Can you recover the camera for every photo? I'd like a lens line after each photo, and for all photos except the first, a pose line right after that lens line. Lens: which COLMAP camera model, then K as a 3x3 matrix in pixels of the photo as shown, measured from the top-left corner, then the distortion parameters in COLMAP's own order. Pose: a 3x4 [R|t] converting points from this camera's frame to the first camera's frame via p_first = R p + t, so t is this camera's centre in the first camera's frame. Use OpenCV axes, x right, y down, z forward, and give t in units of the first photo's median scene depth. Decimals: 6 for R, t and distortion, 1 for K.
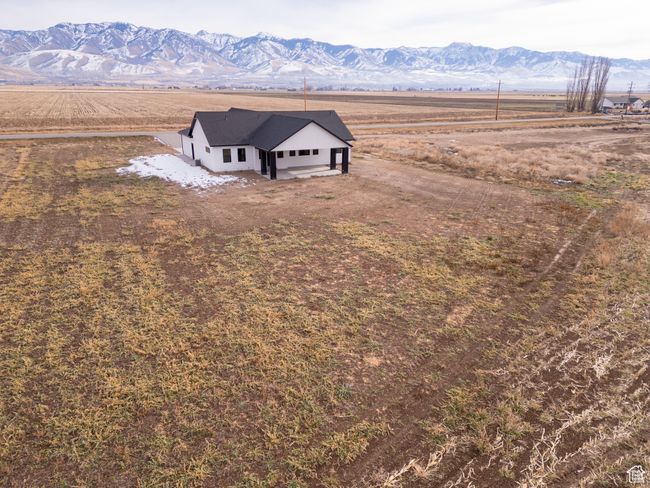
lens RADIAL K [[452.8, 0, 325.0], [0, 452.8, 244.0], [0, 0, 1]] dist [0.073206, 0.000181]
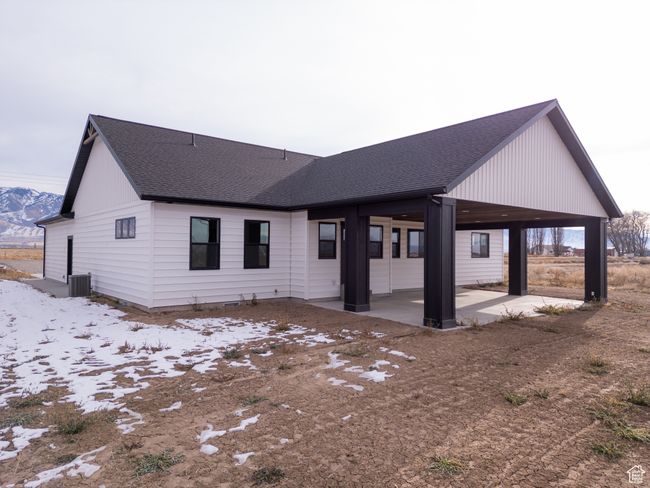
lens RADIAL K [[452.8, 0, 325.0], [0, 452.8, 244.0], [0, 0, 1]] dist [0.073206, 0.000181]
pose [[0.980186, 0.005585, 0.198000, -0.195816], [0.059312, 0.945461, -0.320290, -0.105245], [-0.188990, 0.325688, 0.926396, 0.733740]]
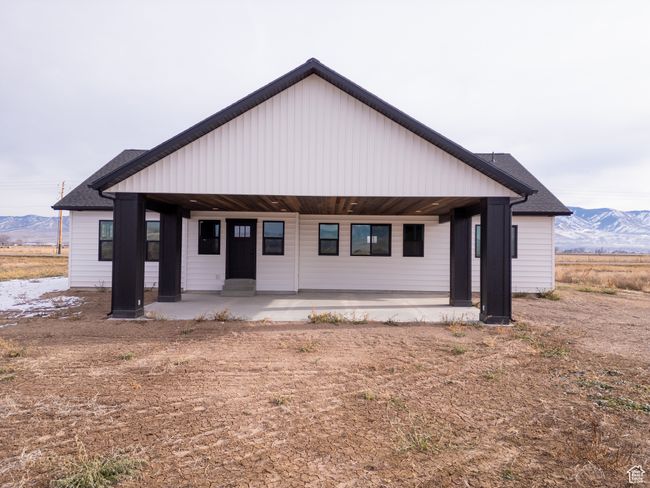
lens RADIAL K [[435.5, 0, 336.1], [0, 435.5, 244.3], [0, 0, 1]] dist [-0.001330, 0.000158]
pose [[0.896120, -0.001242, -0.443809, 0.067904], [-0.144193, 0.944931, -0.293793, -0.119914], [0.419734, 0.327268, 0.846592, 0.785084]]
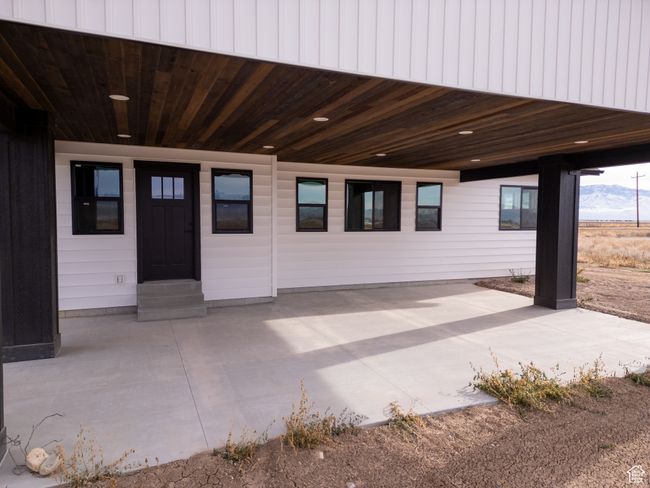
lens RADIAL K [[452.8, 0, 325.0], [0, 452.8, 244.0], [0, 0, 1]] dist [0.073206, 0.000181]
pose [[0.996277, 0.005893, -0.086005, -0.052578], [-0.027695, 0.966655, -0.254578, -0.148178], [0.081637, 0.256013, 0.963220, 0.862402]]
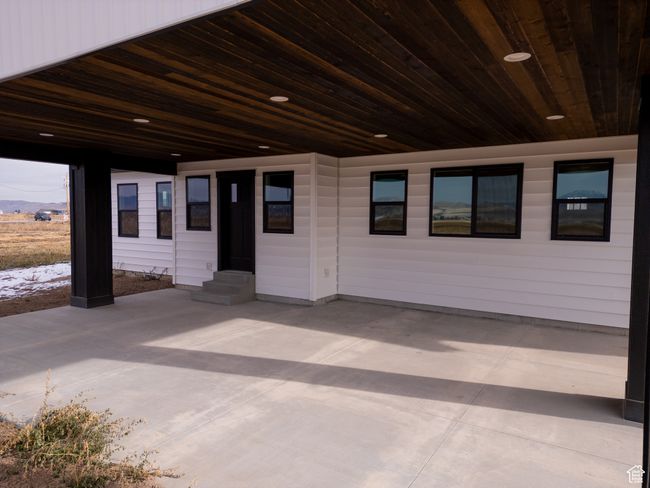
lens RADIAL K [[452.8, 0, 325.0], [0, 452.8, 244.0], [0, 0, 1]] dist [0.073206, 0.000181]
pose [[0.501497, 0.052094, -0.863589, 0.057789], [-0.273259, 0.956626, -0.100979, -0.176603], [0.820871, 0.286624, 0.493981, 0.948722]]
